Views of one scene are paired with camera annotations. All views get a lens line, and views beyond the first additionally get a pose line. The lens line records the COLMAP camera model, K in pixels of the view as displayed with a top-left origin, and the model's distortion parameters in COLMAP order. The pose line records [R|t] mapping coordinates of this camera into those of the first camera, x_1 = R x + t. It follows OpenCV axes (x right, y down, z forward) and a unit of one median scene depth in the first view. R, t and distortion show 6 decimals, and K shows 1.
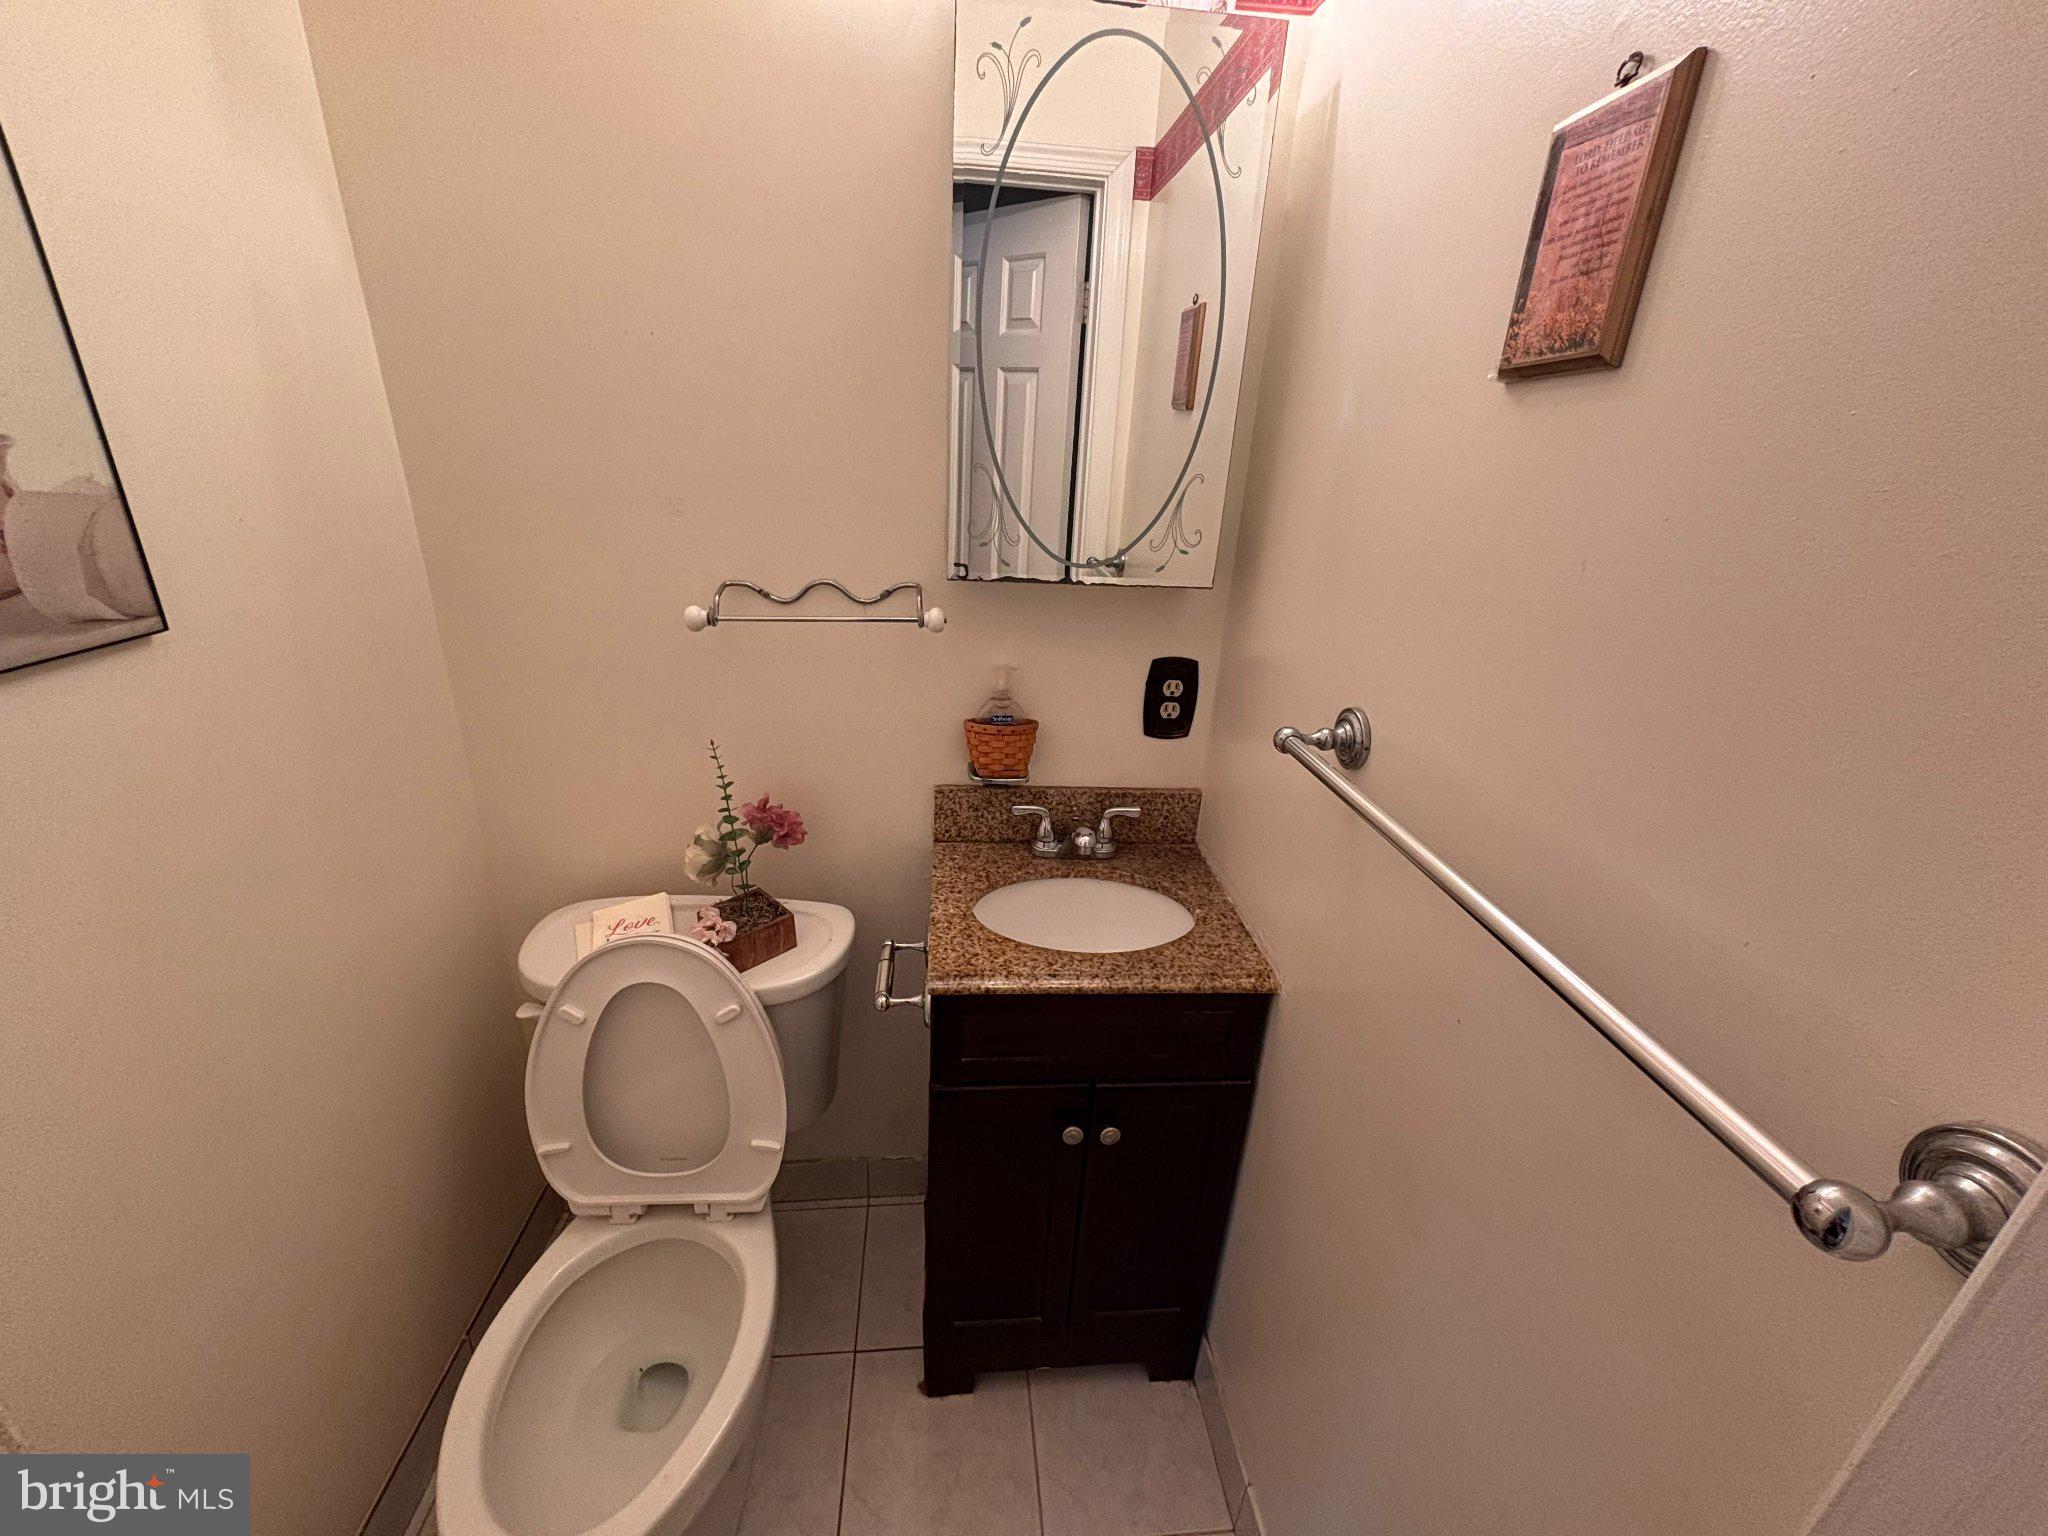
lens RADIAL K [[818.5, 0, 1032.0], [0, 818.5, 780.9], [0, 0, 1]] dist [0.019990, -0.000972]
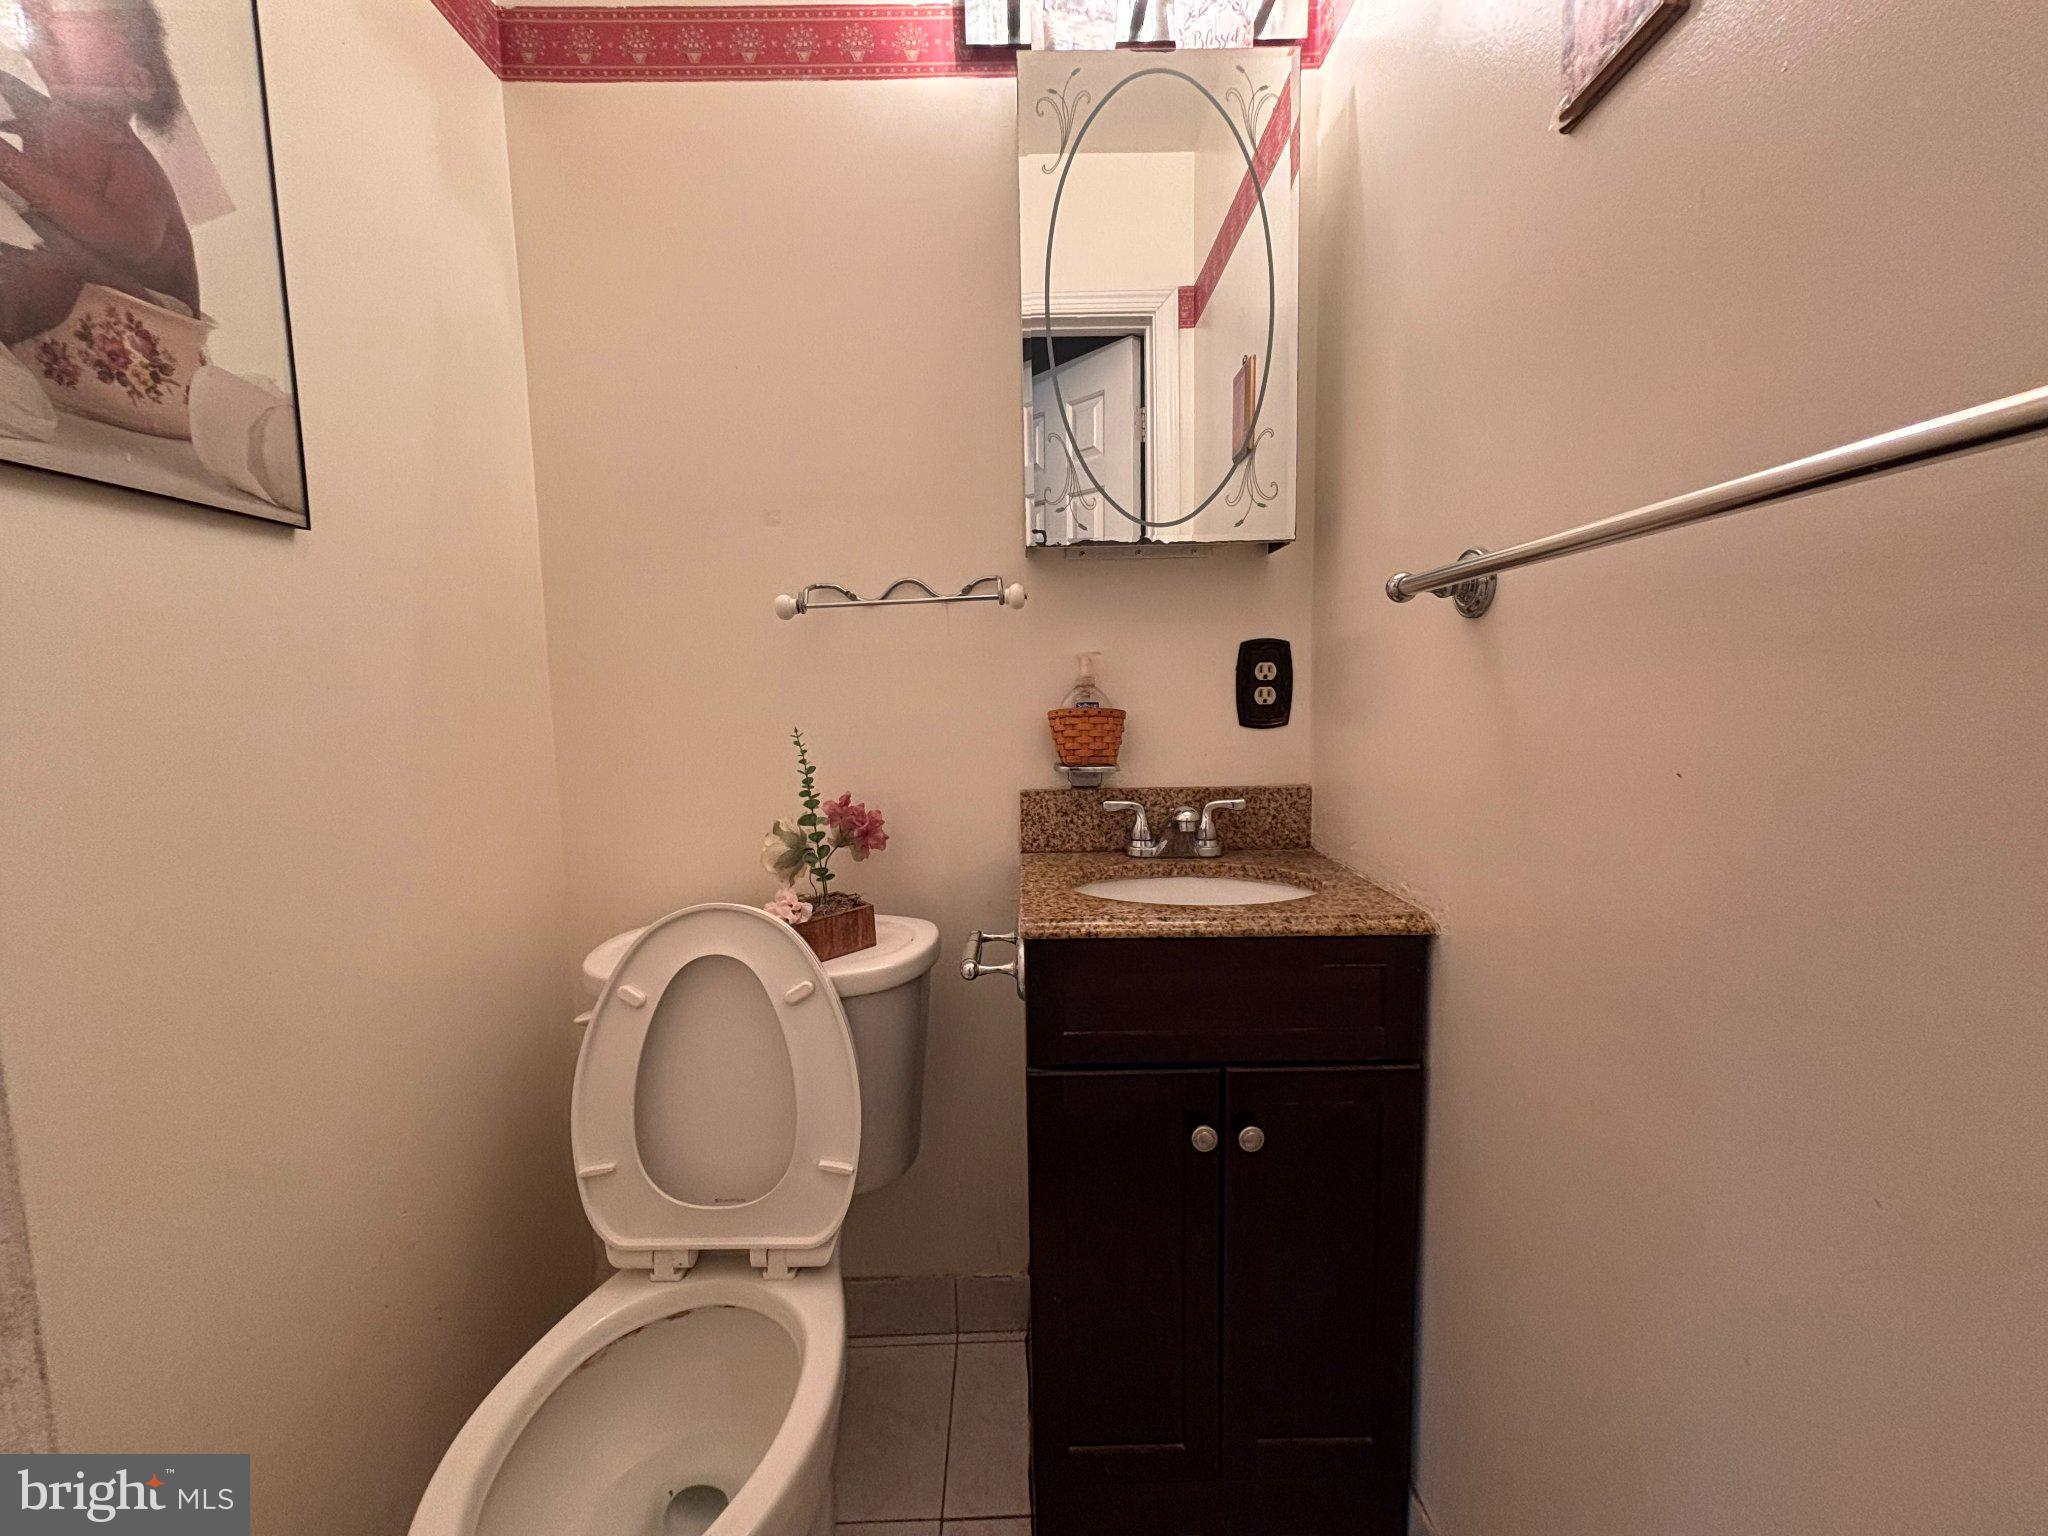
lens RADIAL K [[818.5, 0, 1033.3], [0, 818.5, 766.2], [0, 0, 1]] dist [0.019990, -0.000972]
pose [[0.993708, -0.064869, -0.091307, -0.018624], [0.036638, 0.958624, -0.282308, 0.288873], [0.105842, 0.277187, 0.954969, 0.102801]]
